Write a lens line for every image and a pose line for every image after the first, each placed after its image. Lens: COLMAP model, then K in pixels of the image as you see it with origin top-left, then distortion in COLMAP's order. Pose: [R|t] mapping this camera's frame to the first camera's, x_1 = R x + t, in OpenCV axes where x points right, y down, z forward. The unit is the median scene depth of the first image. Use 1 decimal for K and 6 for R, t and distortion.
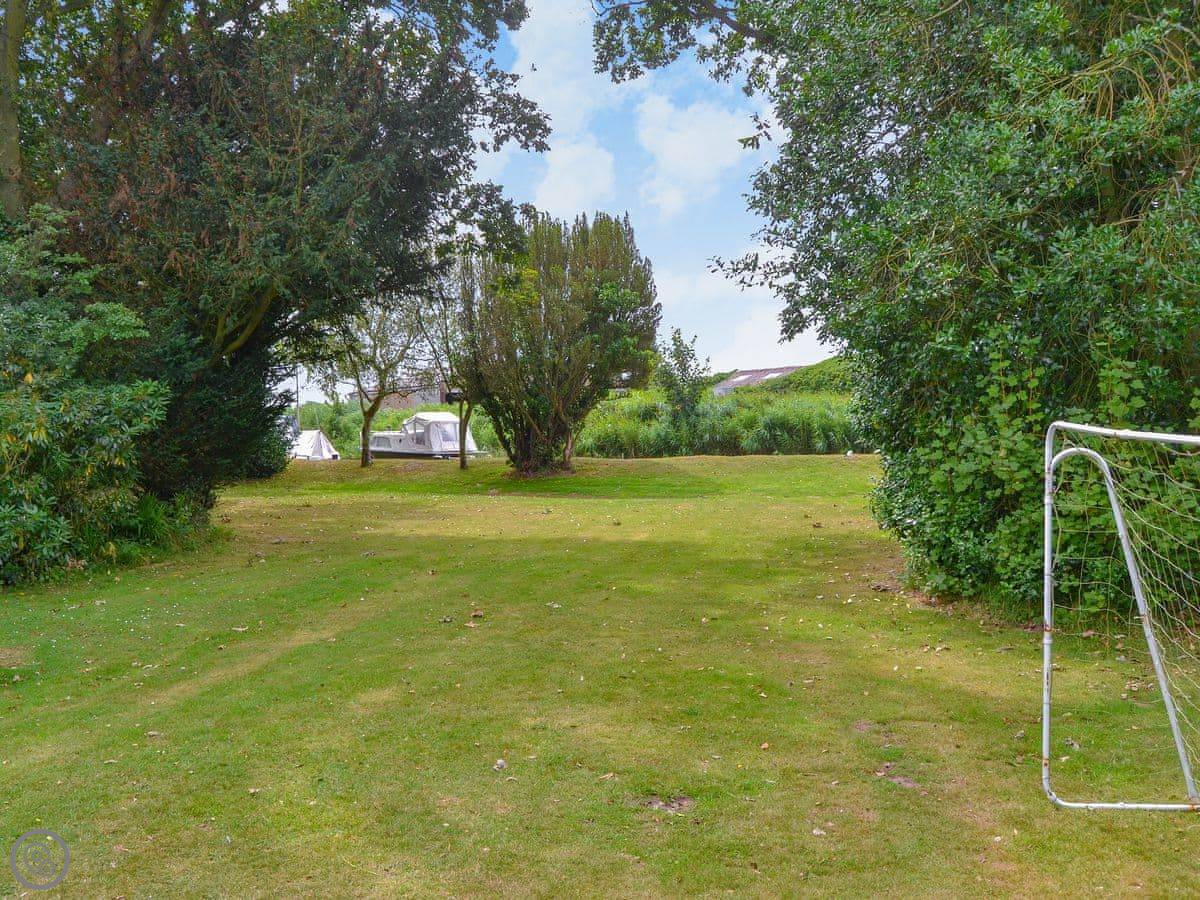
lens RADIAL K [[943.2, 0, 600.0], [0, 943.2, 450.0], [0, 0, 1]] dist [-0.088809, 0.005019]
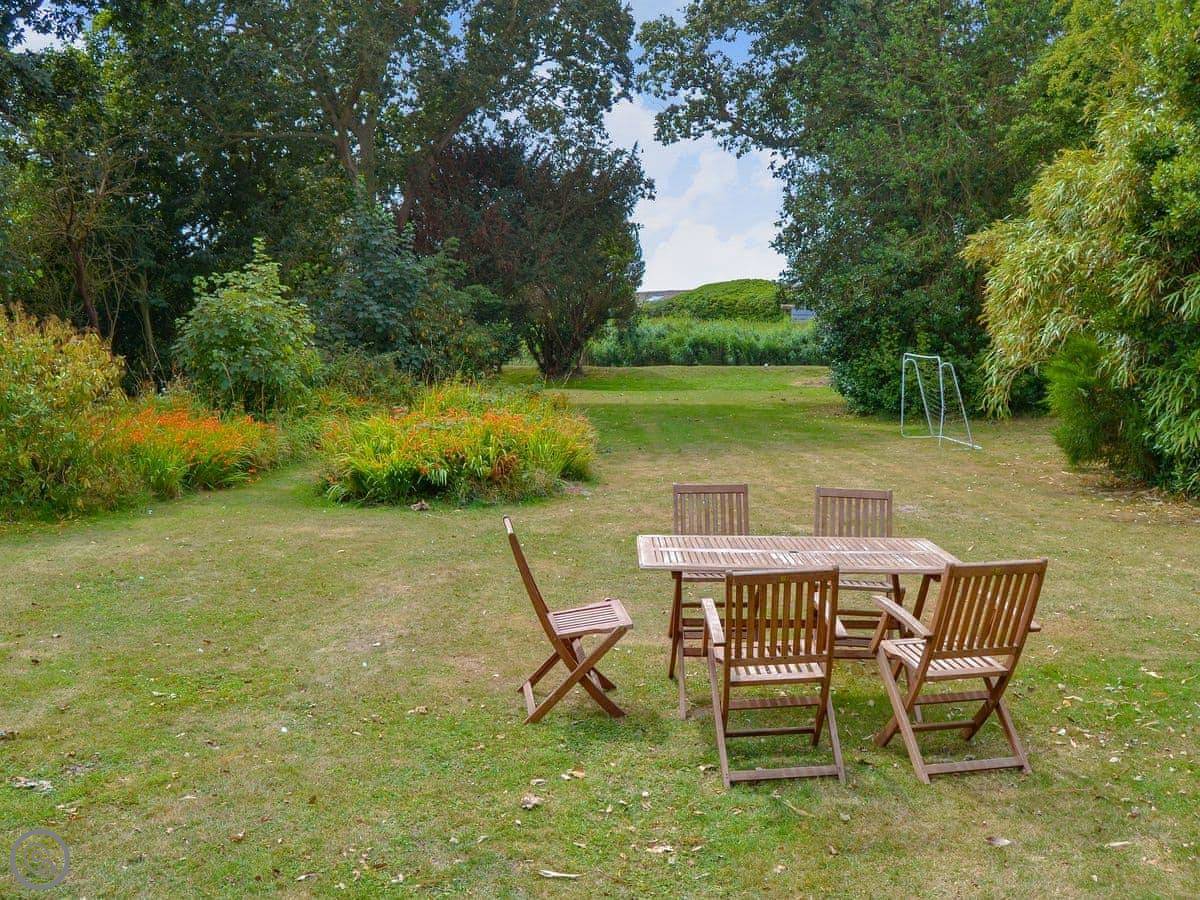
lens RADIAL K [[1063.4, 0, 600.0], [0, 1063.4, 450.0], [0, 0, 1]] dist [-0.089364, 0.014815]
pose [[0.980607, -0.007052, 0.195860, -0.563698], [-0.008674, 0.996811, 0.079320, 0.012315], [-0.195795, -0.079481, 0.977419, -1.074494]]
